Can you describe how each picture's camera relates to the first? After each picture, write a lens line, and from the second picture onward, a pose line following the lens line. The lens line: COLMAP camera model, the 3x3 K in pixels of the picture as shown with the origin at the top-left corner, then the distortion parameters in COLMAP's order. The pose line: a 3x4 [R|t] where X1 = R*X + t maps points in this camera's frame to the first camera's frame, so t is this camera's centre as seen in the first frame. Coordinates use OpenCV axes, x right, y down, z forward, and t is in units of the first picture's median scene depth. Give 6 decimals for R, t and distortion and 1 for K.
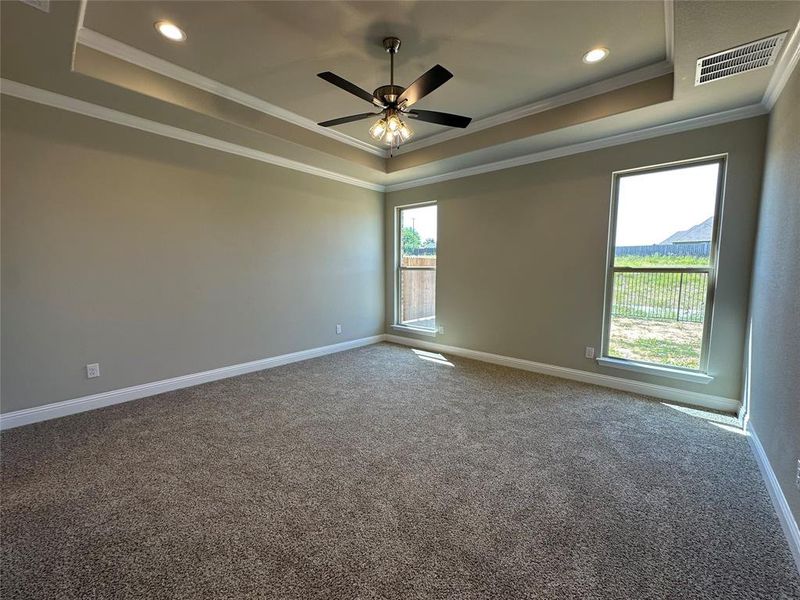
lens RADIAL K [[321.9, 0, 396.9], [0, 321.9, 300.1], [0, 0, 1]] dist [-0.004367, 0.000312]
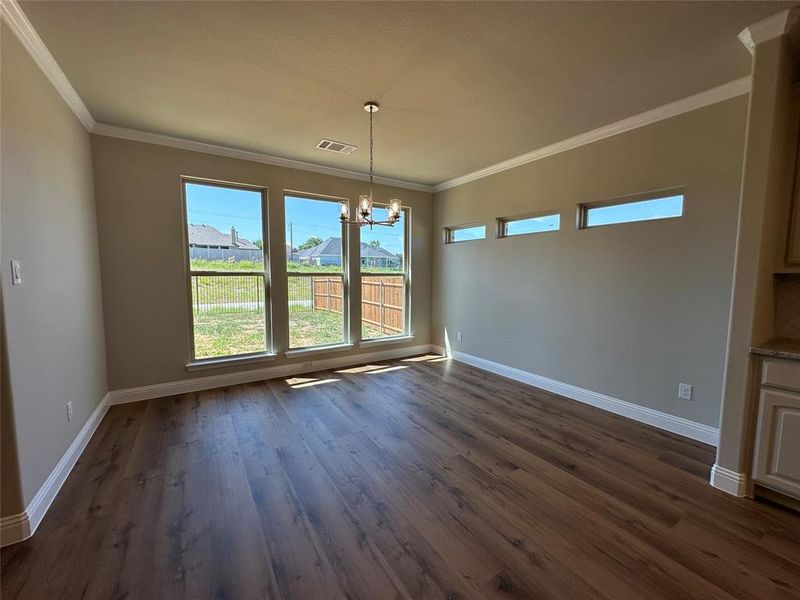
lens RADIAL K [[321.9, 0, 401.2], [0, 321.9, 301.2], [0, 0, 1]] dist [-0.004367, 0.000312]
pose [[0.269838, -0.084381, 0.959201, -0.135507], [0.091843, 0.993867, 0.061594, -0.012734], [-0.958516, 0.071476, 0.275933, 0.116117]]
